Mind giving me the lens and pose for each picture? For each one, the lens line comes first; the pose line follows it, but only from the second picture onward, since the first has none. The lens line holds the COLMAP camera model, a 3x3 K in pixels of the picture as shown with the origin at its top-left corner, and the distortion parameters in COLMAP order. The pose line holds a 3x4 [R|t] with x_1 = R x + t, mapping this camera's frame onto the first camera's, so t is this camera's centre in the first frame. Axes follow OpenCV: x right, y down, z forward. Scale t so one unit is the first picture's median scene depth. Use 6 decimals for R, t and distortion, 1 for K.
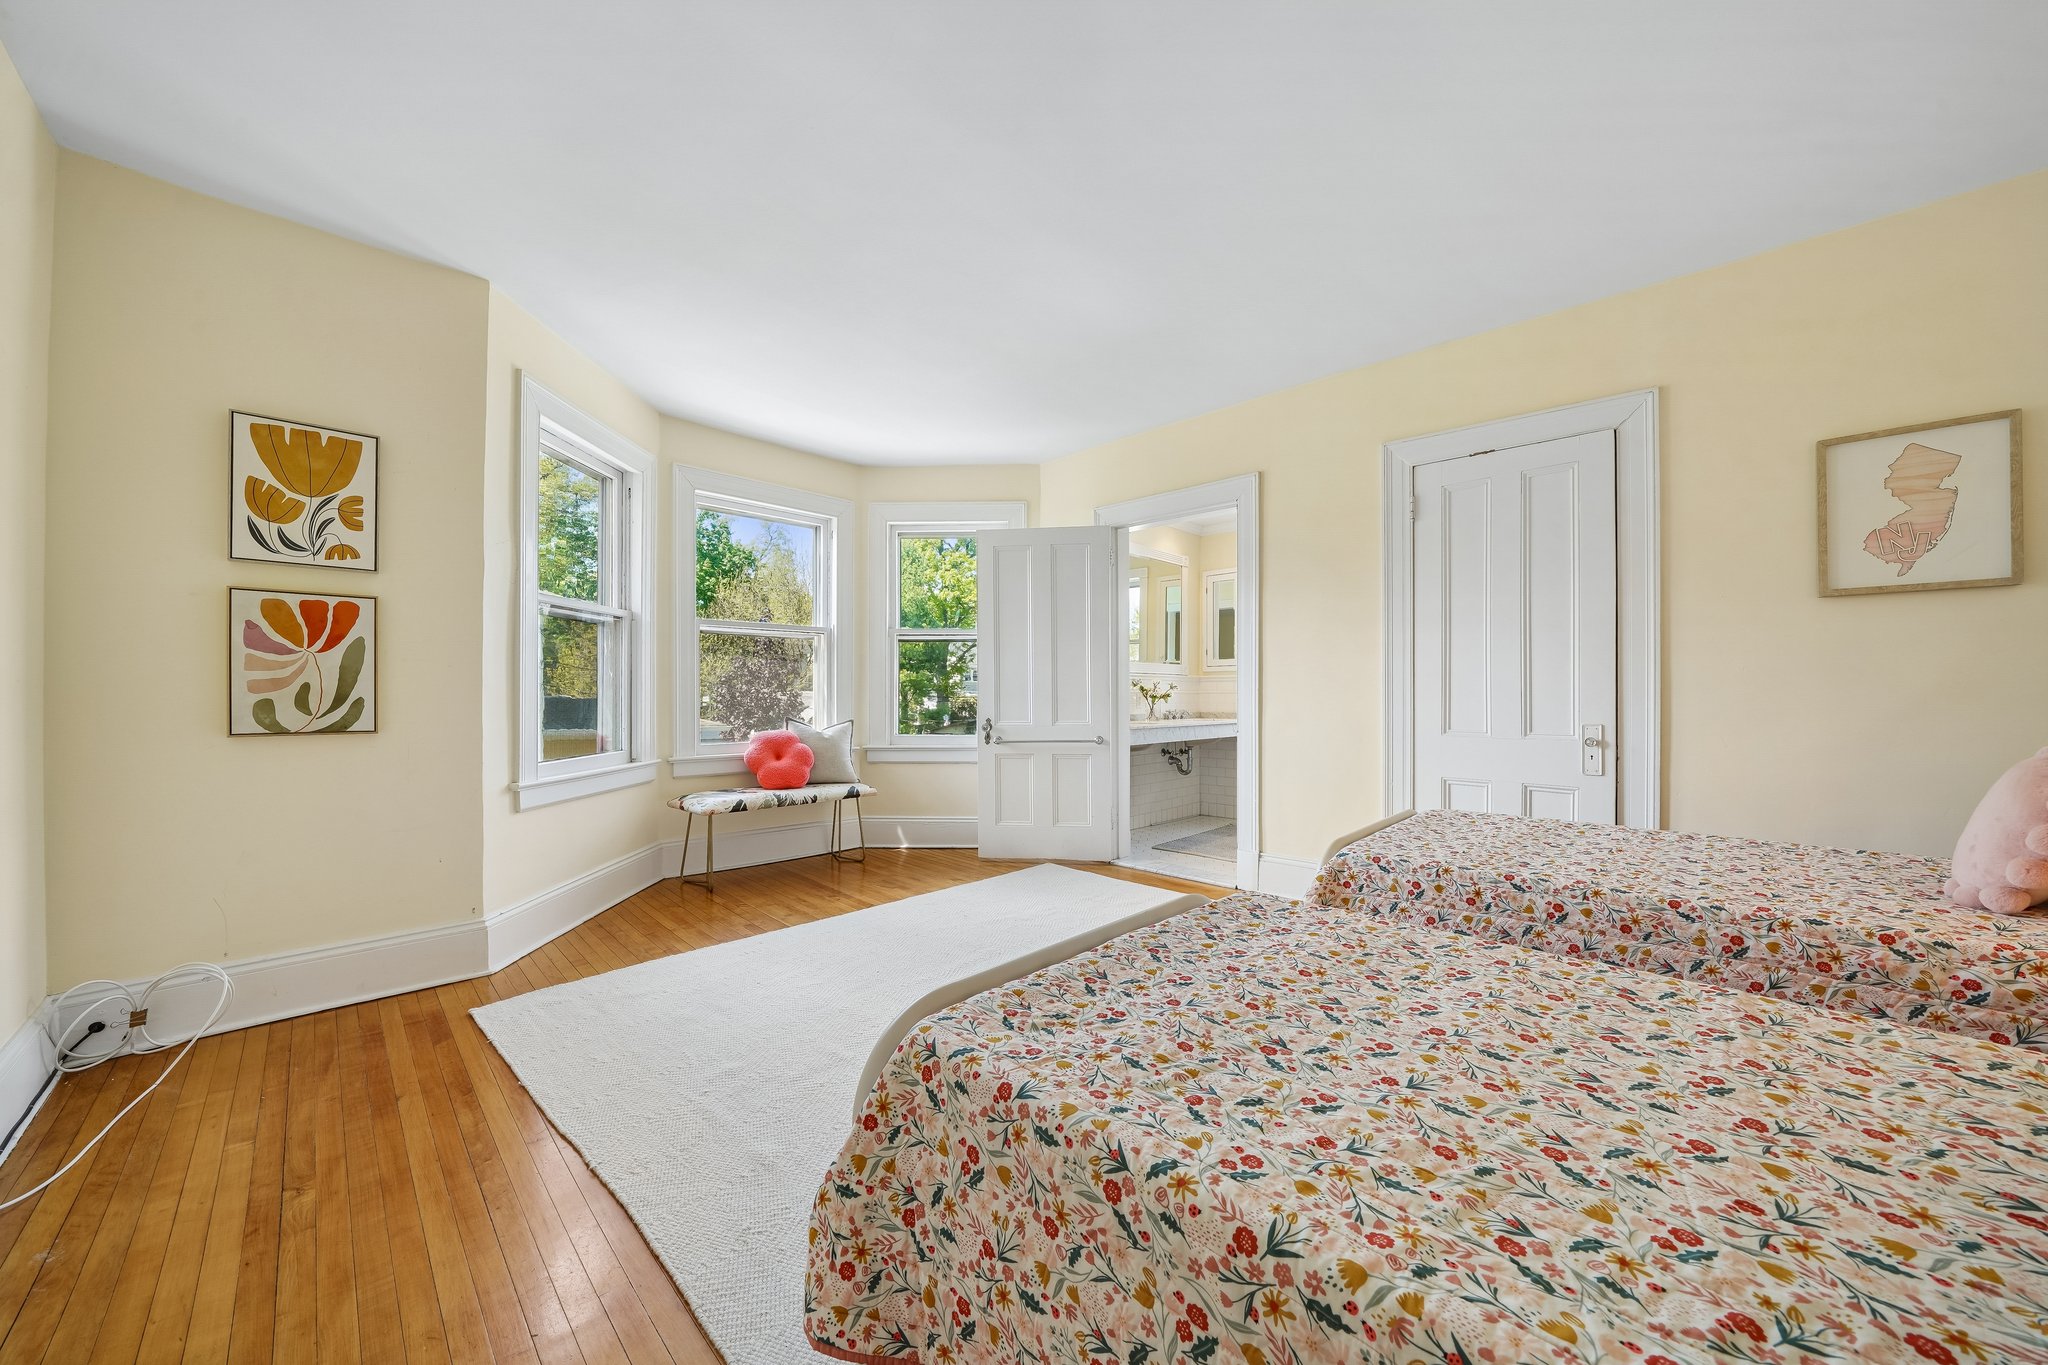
lens RADIAL K [[722.1, 0, 1016.9], [0, 722.1, 690.0], [0, 0, 1]] dist [-0.009788, -0.000152]
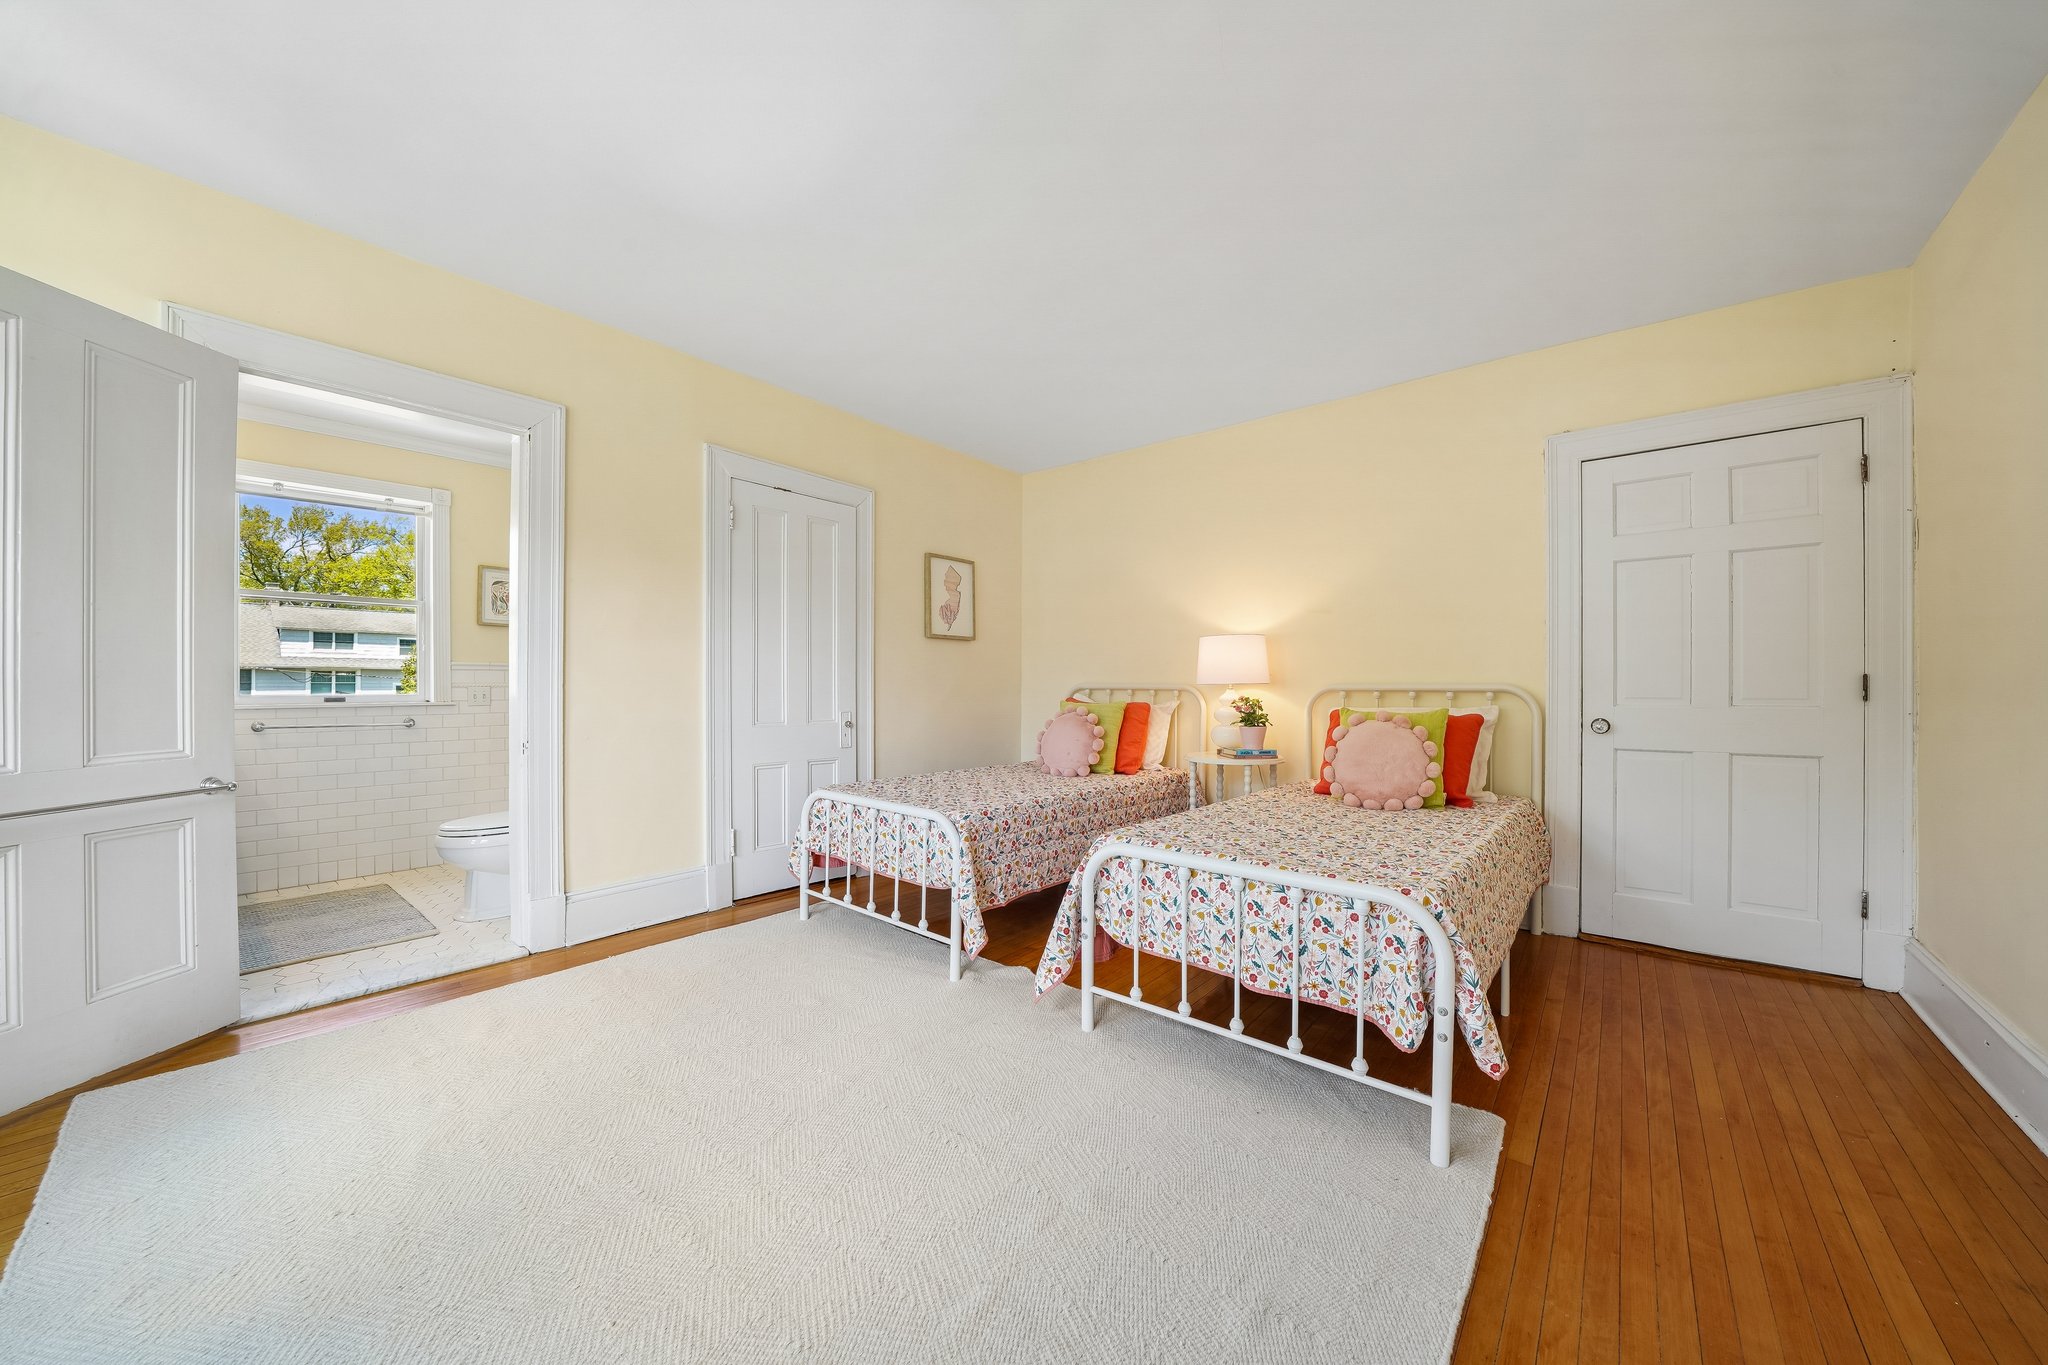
lens RADIAL K [[700.0, 0, 1024.0], [0, 700.0, 682.5], [0, 0, 1]] dist [0.001143, 0.000085]
pose [[-0.049251, 0.008657, 0.998749, -0.694683], [-0.005040, 0.999948, -0.008916, 0.001414], [-0.998774, -0.005473, -0.049204, 0.841805]]
